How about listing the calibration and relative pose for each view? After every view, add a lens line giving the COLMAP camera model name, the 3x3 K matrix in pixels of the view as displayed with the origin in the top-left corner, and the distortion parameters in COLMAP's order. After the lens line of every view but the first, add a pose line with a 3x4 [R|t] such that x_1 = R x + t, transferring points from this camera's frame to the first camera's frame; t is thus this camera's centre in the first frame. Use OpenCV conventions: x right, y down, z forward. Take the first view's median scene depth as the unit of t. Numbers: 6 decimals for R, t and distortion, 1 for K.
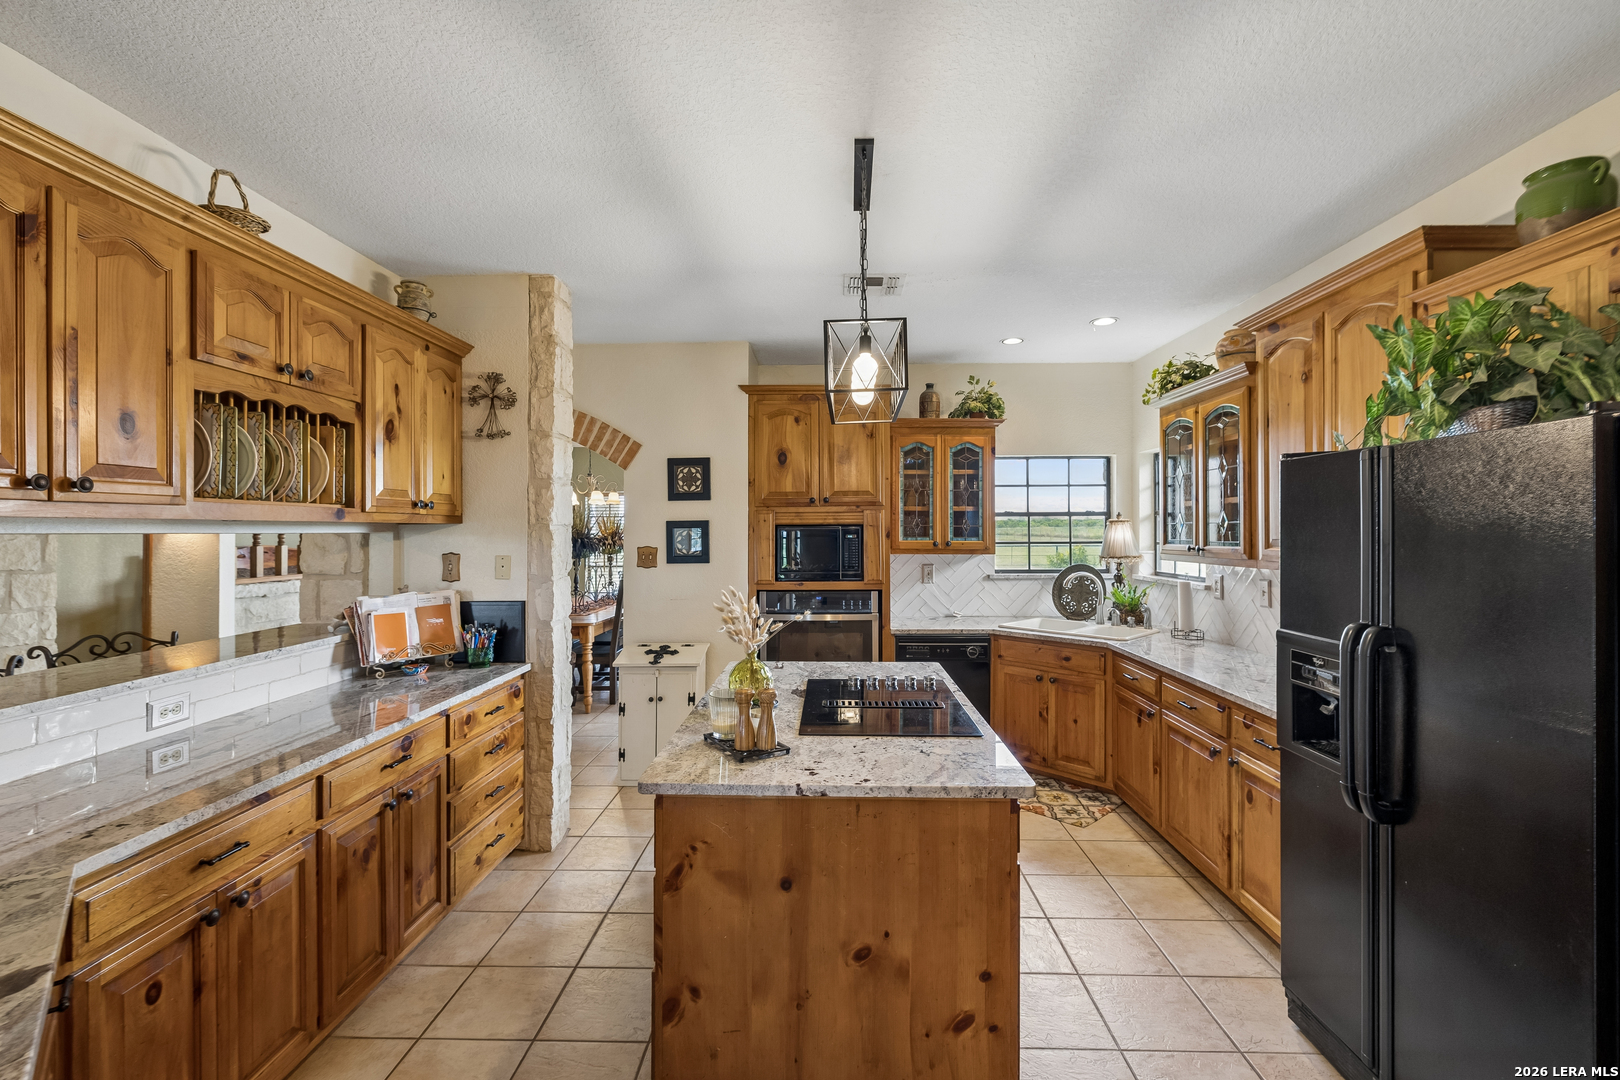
lens RADIAL K [[695.1, 0, 811.8], [0, 695.1, 526.8], [0, 0, 1]] dist [0.000985, 0.000129]
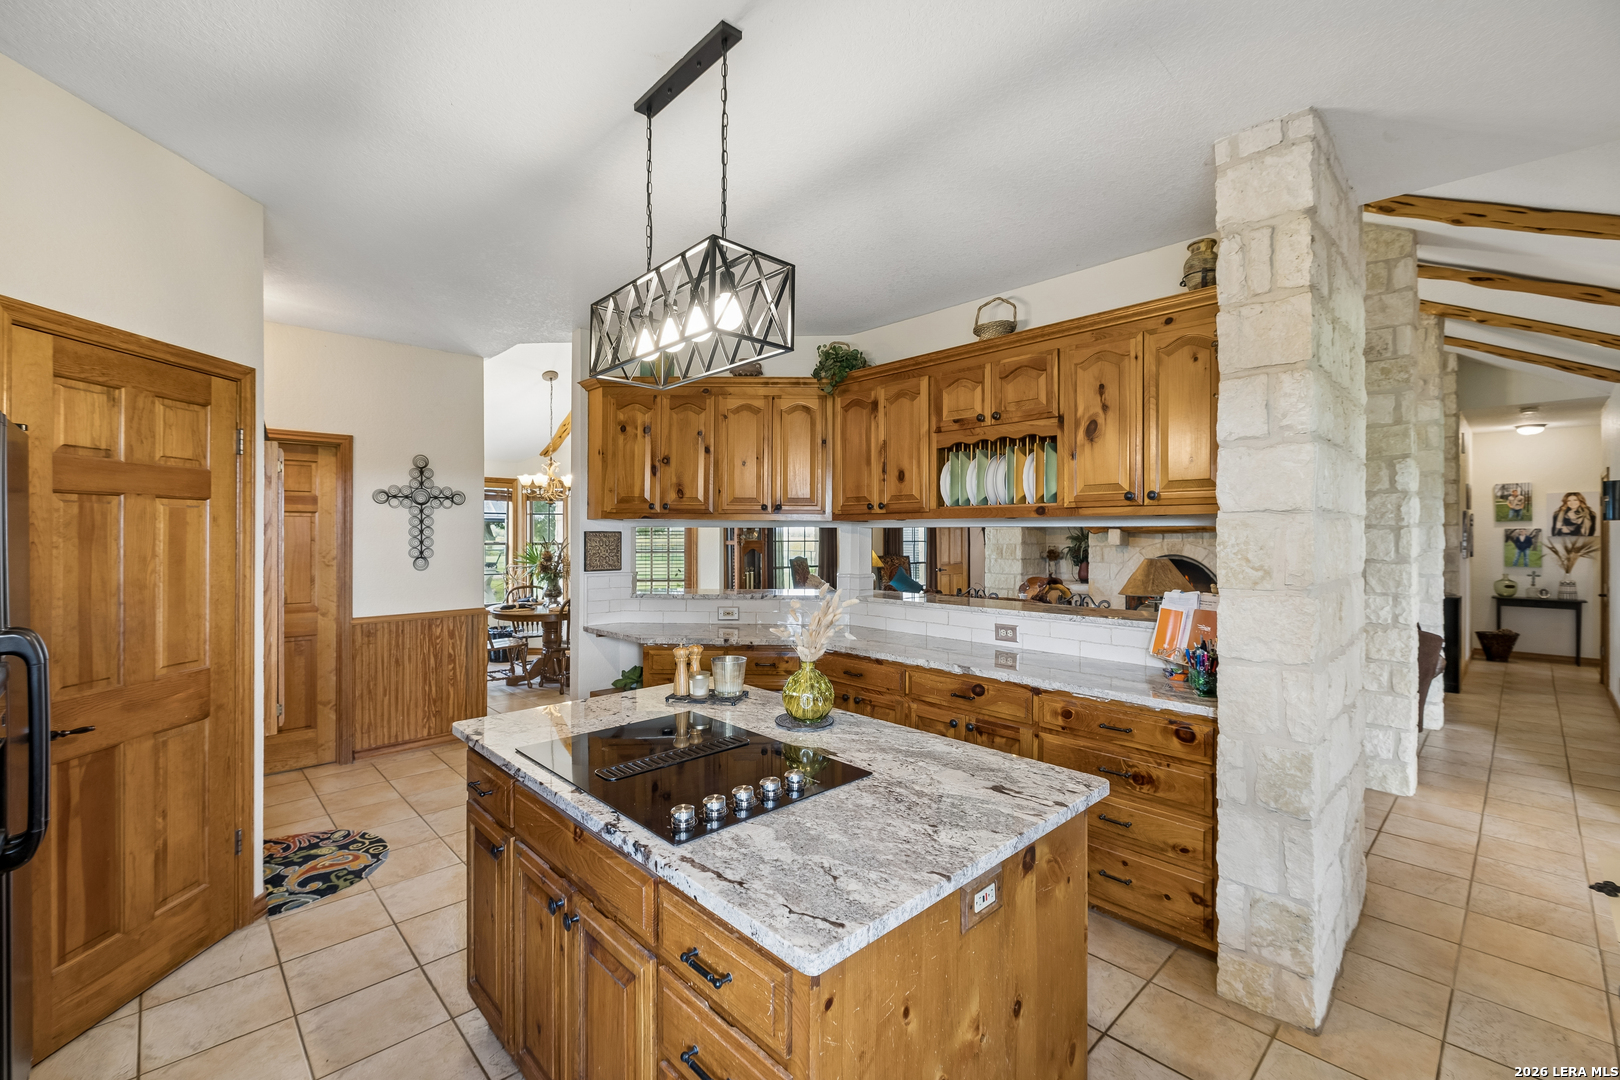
lens RADIAL K [[683.6, 0, 803.6], [0, 683.6, 537.9], [0, 0, 1]] dist [-0.001099, -0.000315]
pose [[-0.706138, 0.006694, -0.708043, 0.333791], [0.001273, 0.999966, 0.008184, 0.013902], [0.708073, 0.004878, -0.706122, 1.037433]]
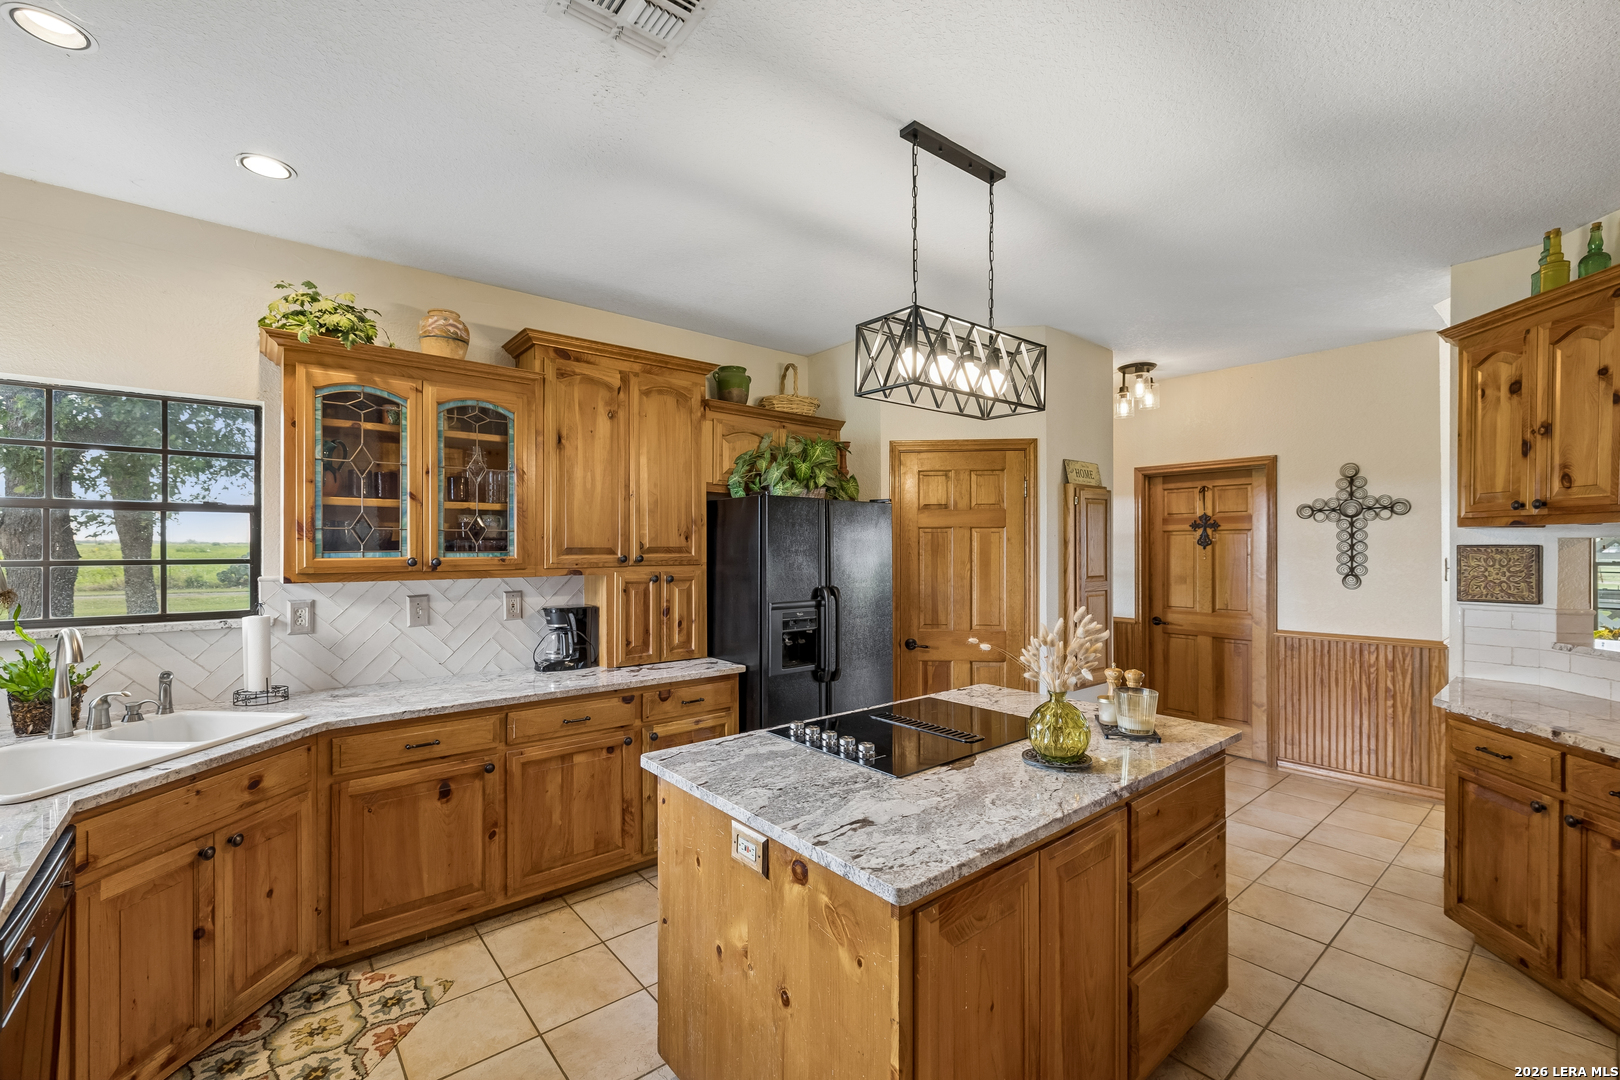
lens RADIAL K [[691.1, 0, 808.0], [0, 691.1, 550.8], [0, 0, 1]] dist [-0.000847, -0.000272]
pose [[-0.656509, 0.001123, 0.754317, -0.313467], [0.001263, 0.999999, -0.000390, 0.018058], [-0.754317, 0.000697, -0.656510, 1.106198]]
